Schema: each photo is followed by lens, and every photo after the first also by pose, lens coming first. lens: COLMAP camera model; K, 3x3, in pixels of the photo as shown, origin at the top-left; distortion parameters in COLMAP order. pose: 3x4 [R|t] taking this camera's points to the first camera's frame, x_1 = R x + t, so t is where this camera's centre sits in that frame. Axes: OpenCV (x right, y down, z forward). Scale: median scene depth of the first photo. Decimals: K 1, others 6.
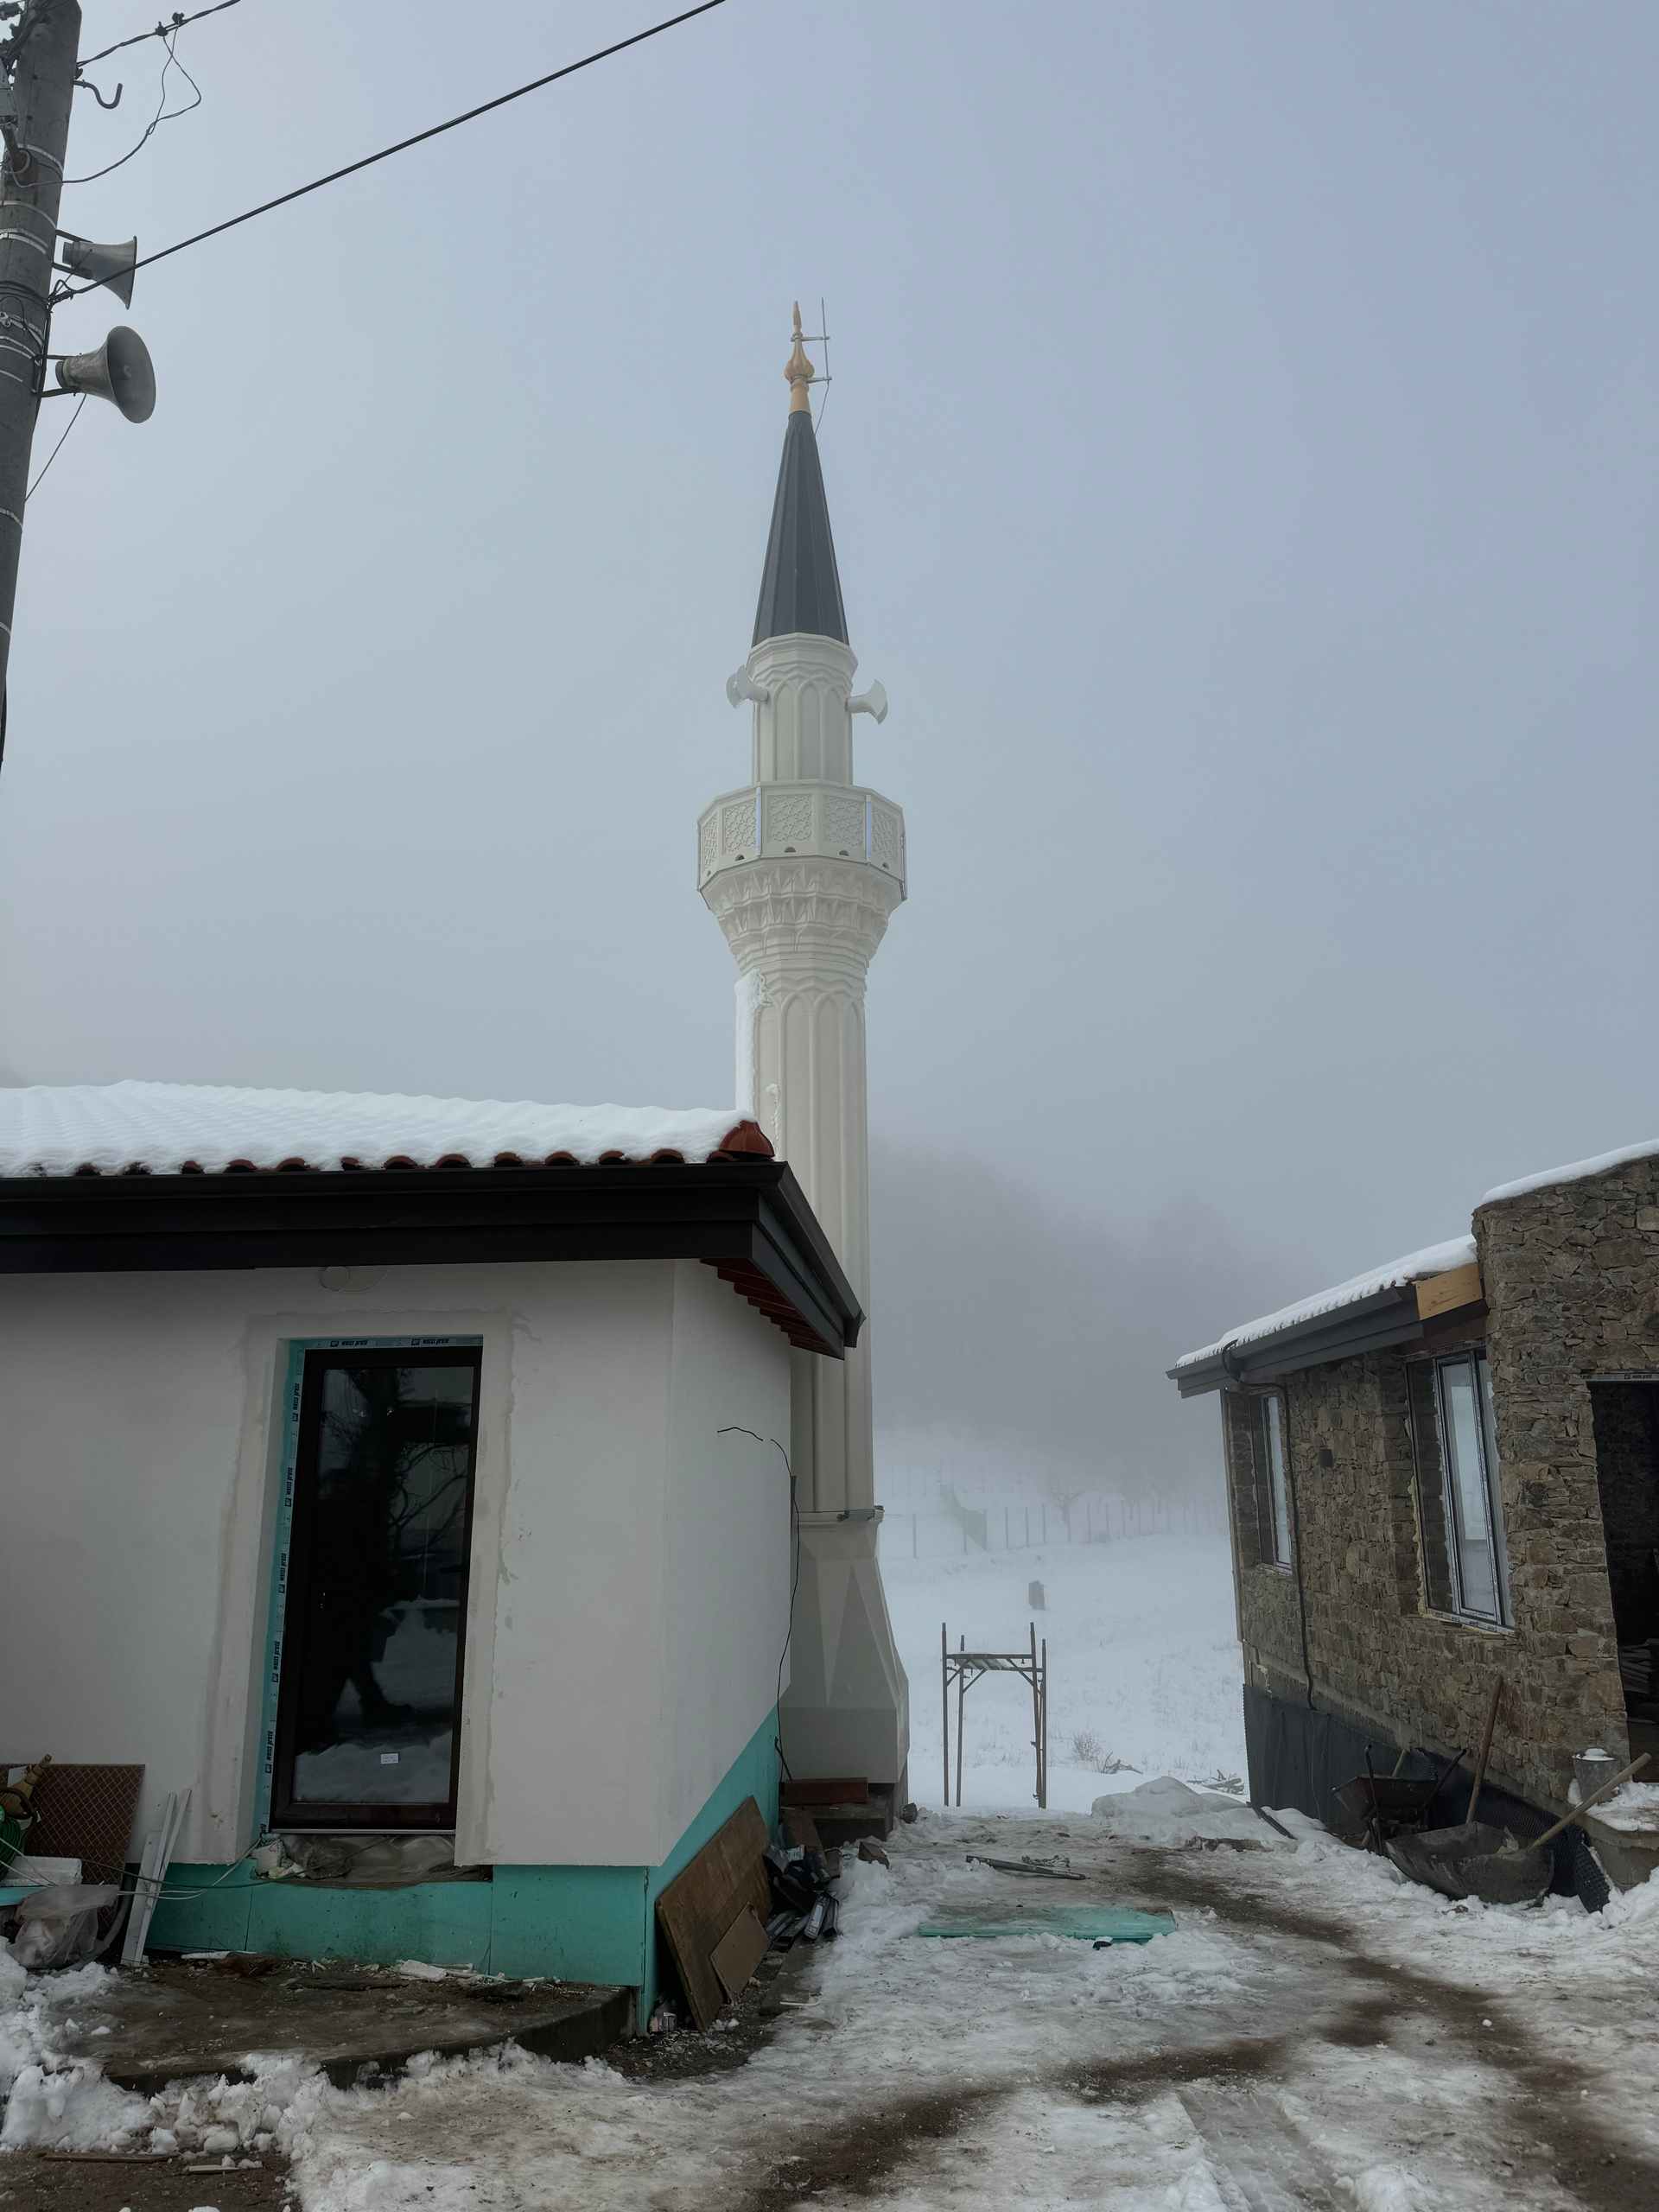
lens RADIAL K [[1531.6, 0, 830.6], [0, 1531.6, 1073.3], [0, 0, 1]] dist [0.067545, -0.003014]
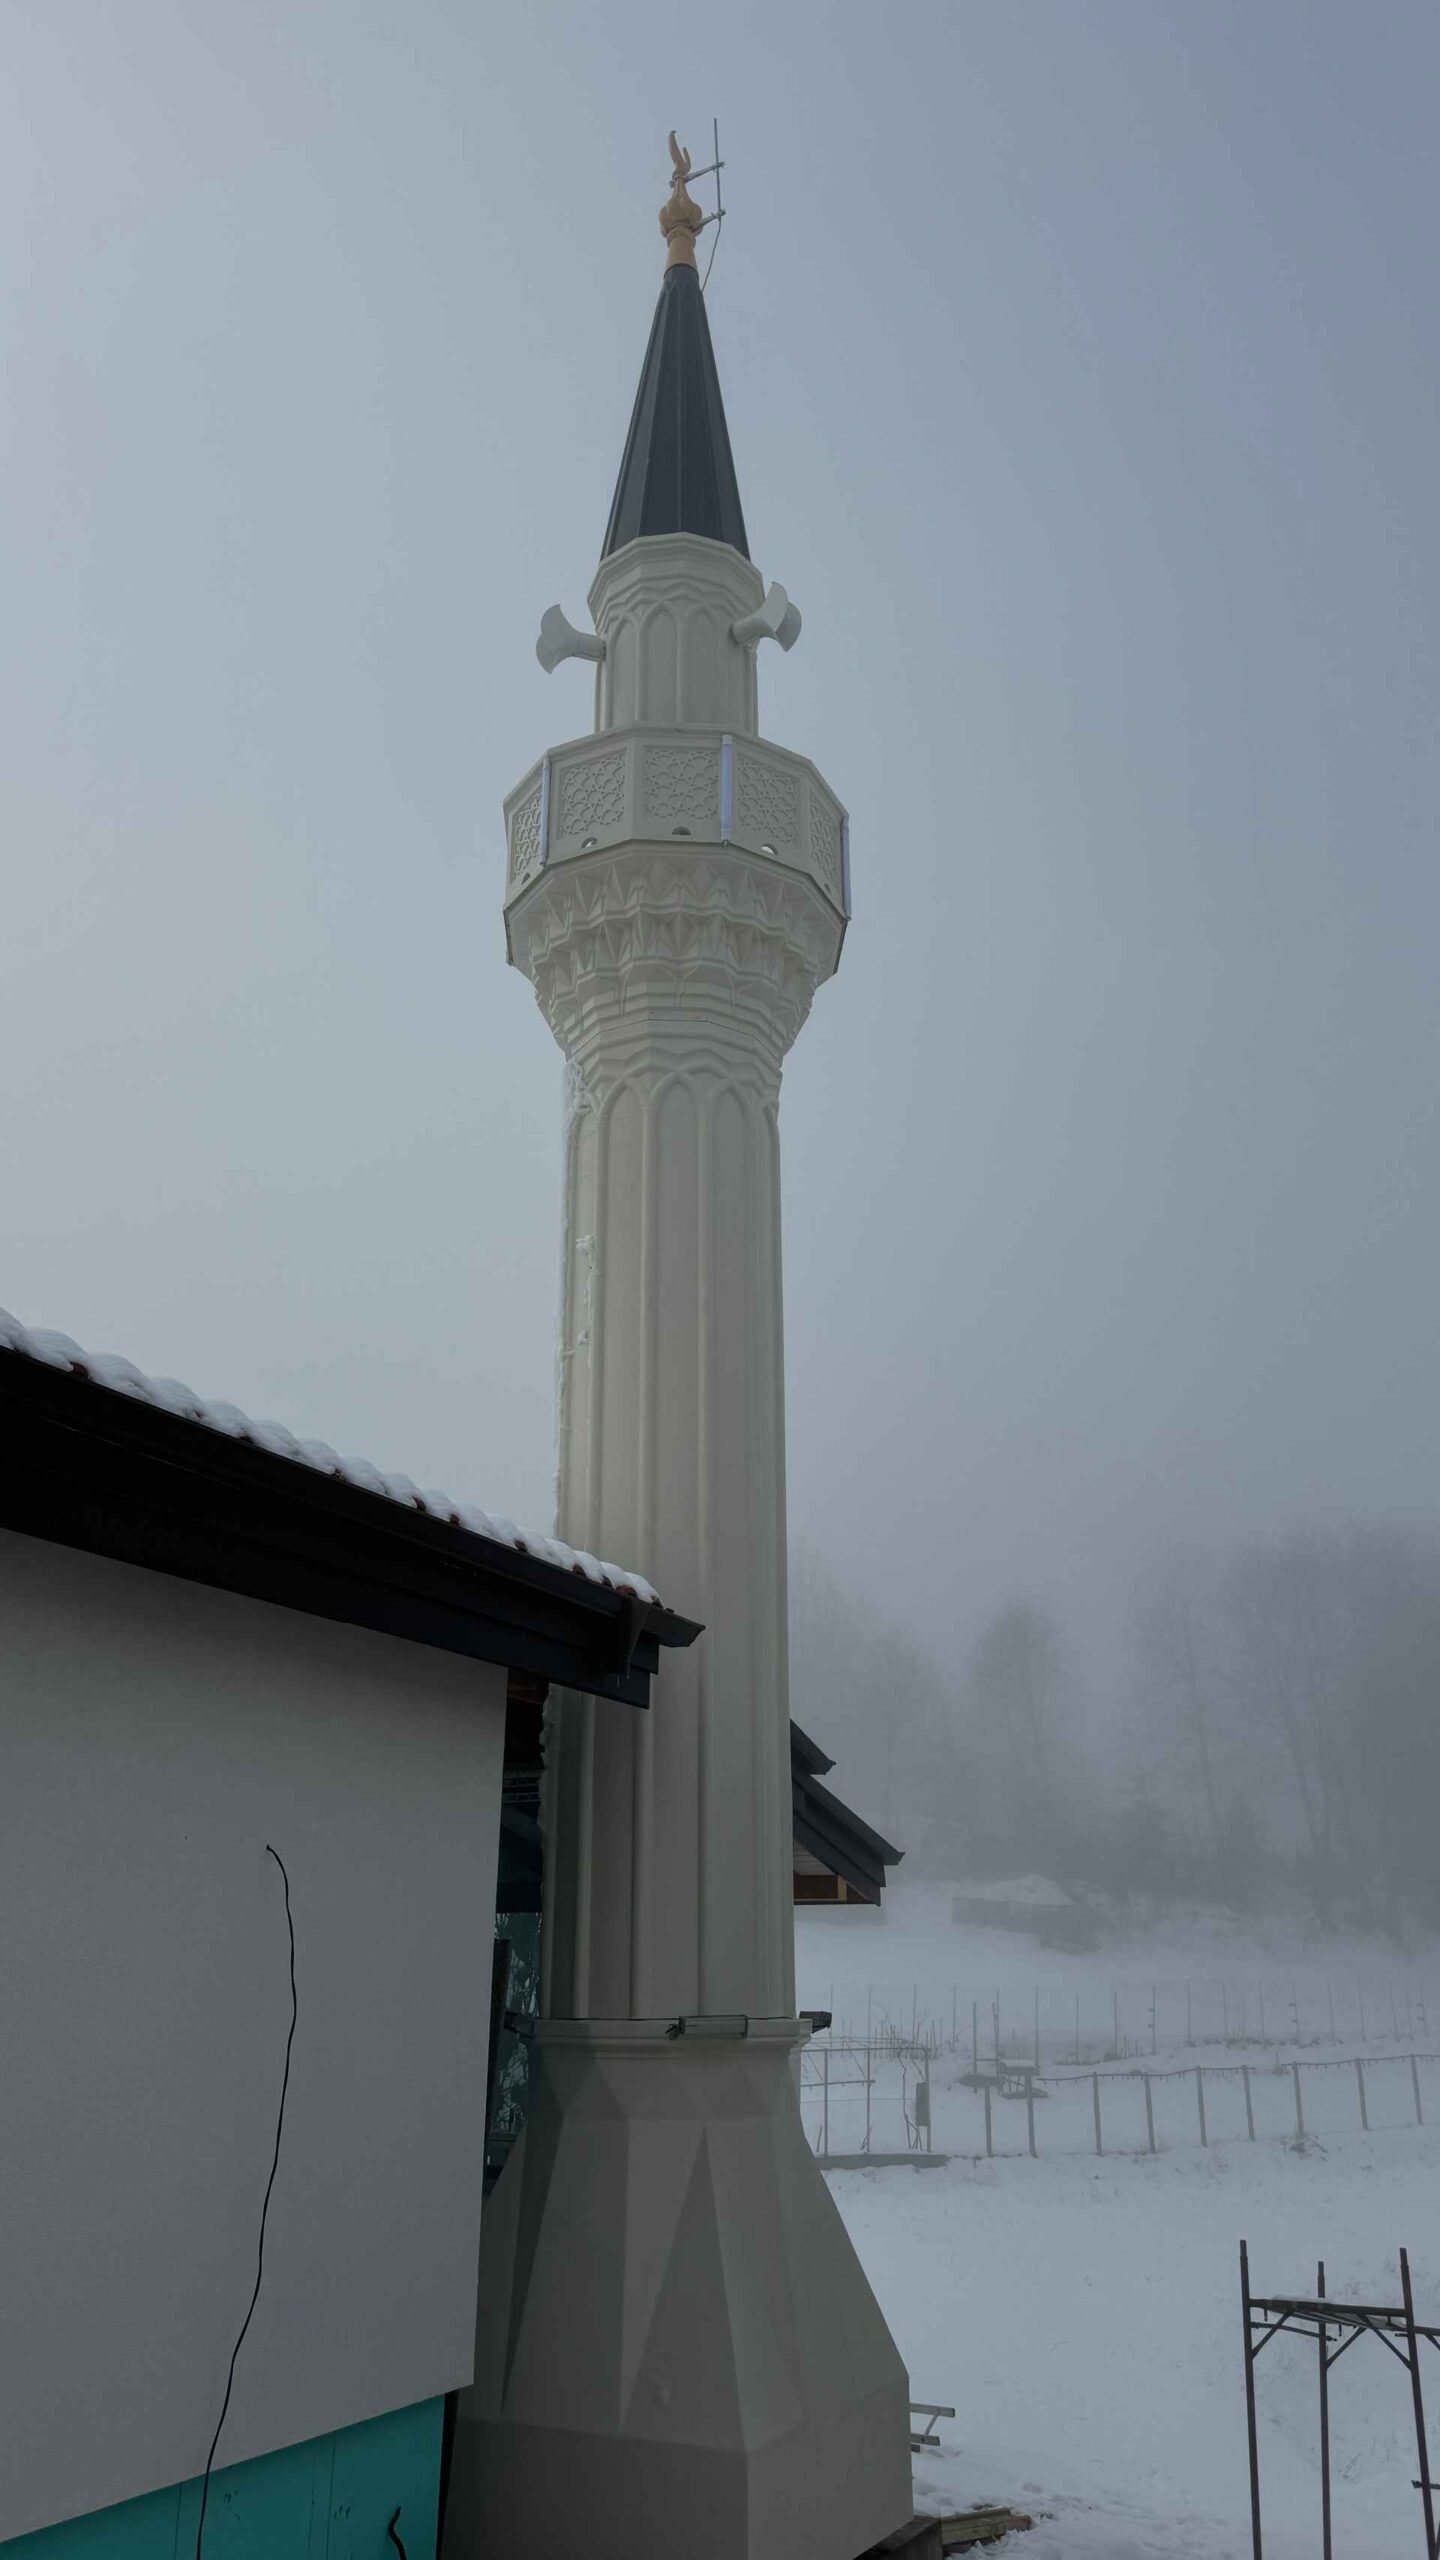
lens RADIAL K [[1762.0, 0, 720.0], [0, 1762.0, 1280.0], [0, 0, 1]] dist [0.086029, -0.115337]
pose [[0.934584, -0.125379, -0.332915, 0.223990], [0.081831, 0.986506, -0.141806, 0.119403], [0.346202, 0.105287, 0.932233, 0.399839]]
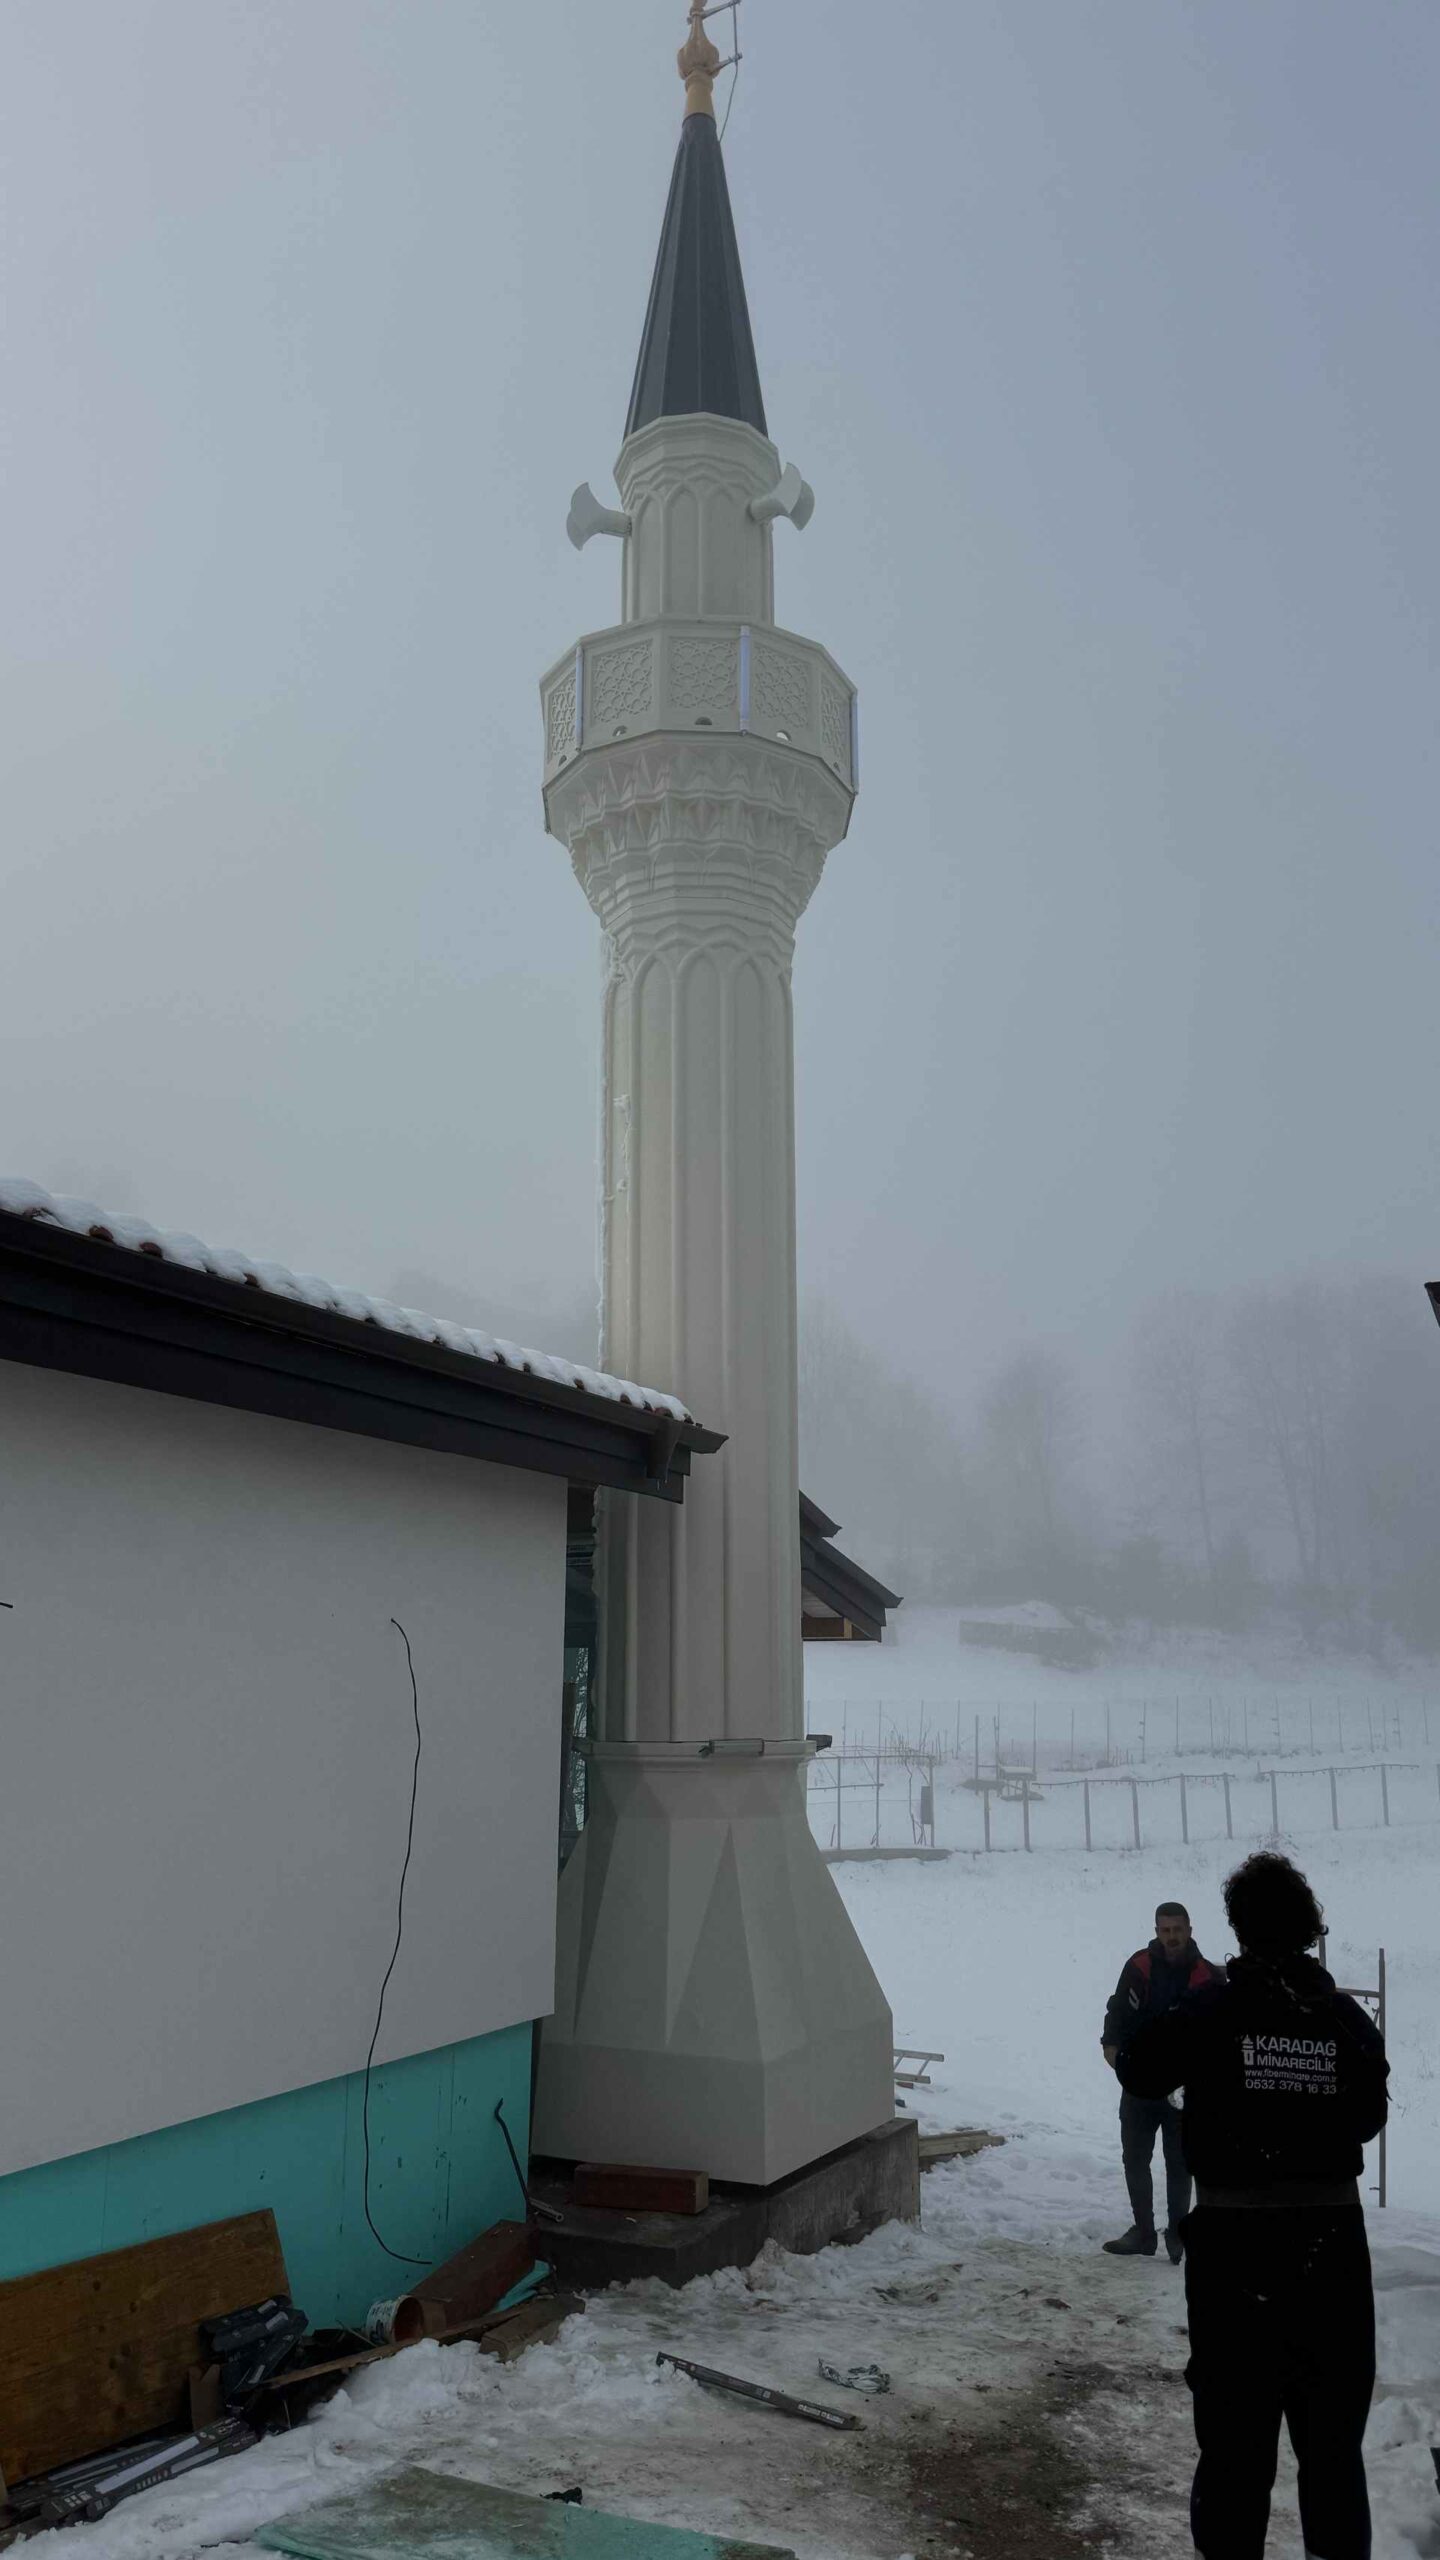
lens RADIAL K [[1769.6, 0, 733.0], [0, 1769.6, 1280.2], [0, 0, 1]] dist [0.076379, -0.102996]
pose [[0.932811, -0.078743, -0.351657, 0.263133], [0.084903, 0.996387, 0.002106, 0.087334], [0.350220, -0.031821, 0.936127, 0.302316]]
